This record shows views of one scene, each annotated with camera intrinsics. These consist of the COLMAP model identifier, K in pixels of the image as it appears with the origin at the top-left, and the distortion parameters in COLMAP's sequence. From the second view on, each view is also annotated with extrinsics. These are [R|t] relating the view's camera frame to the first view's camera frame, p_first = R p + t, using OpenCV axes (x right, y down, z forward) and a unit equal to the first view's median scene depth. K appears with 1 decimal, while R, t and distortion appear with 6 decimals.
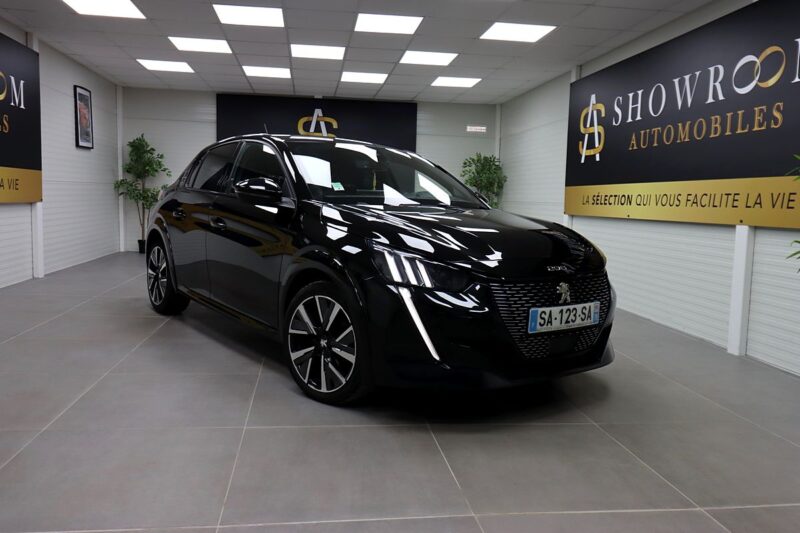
lens RADIAL K [[637.3, 0, 402.8], [0, 637.3, 268.0], [0, 0, 1]] dist [0.004277, 0.000665]
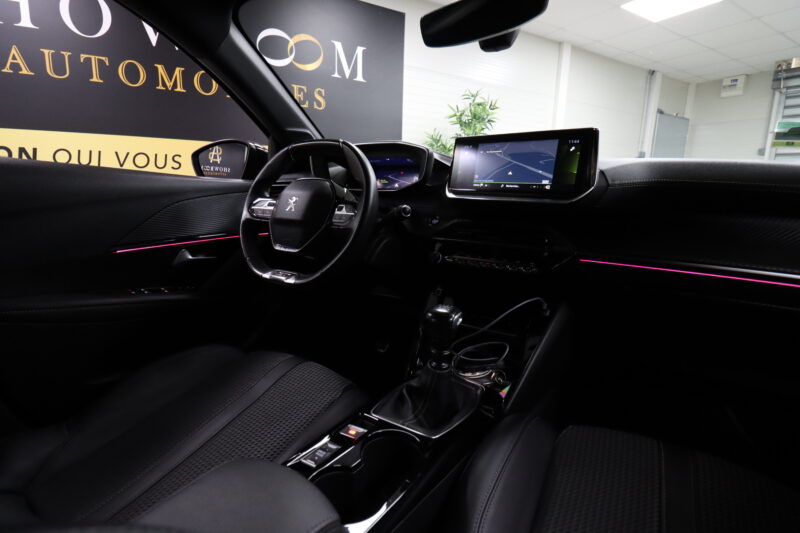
lens RADIAL K [[371.0, 0, 404.2], [0, 371.0, 263.2], [0, 0, 1]] dist [-0.000619, -0.011422]
pose [[-0.356293, -0.224862, 0.906914, -0.162211], [0.059646, 0.963158, 0.262240, -0.088456], [-0.932469, 0.147528, -0.329754, 0.910610]]
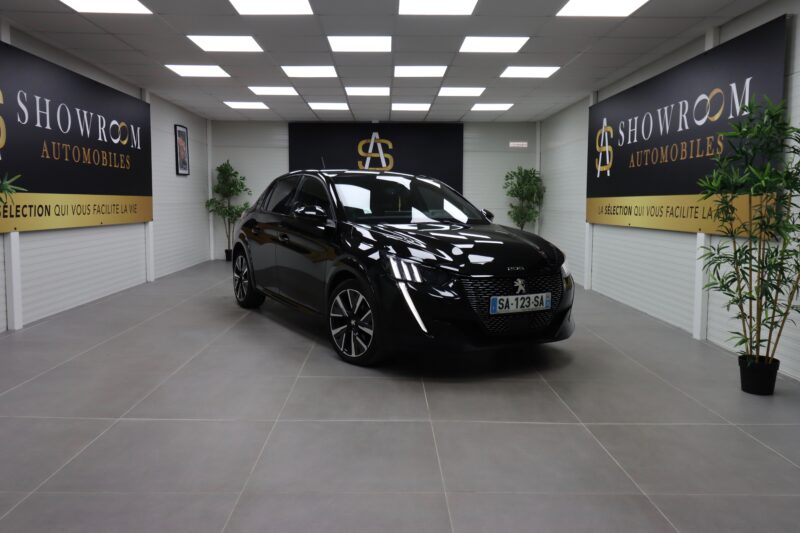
lens RADIAL K [[649.2, 0, 396.7], [0, 649.2, 271.7], [0, 0, 1]] dist [0.004548, 0.000384]
pose [[0.991296, -0.008749, -0.131359, 0.102714], [0.008426, 0.999960, -0.003011, 0.005684], [0.131380, 0.001878, 0.991330, -0.268185]]
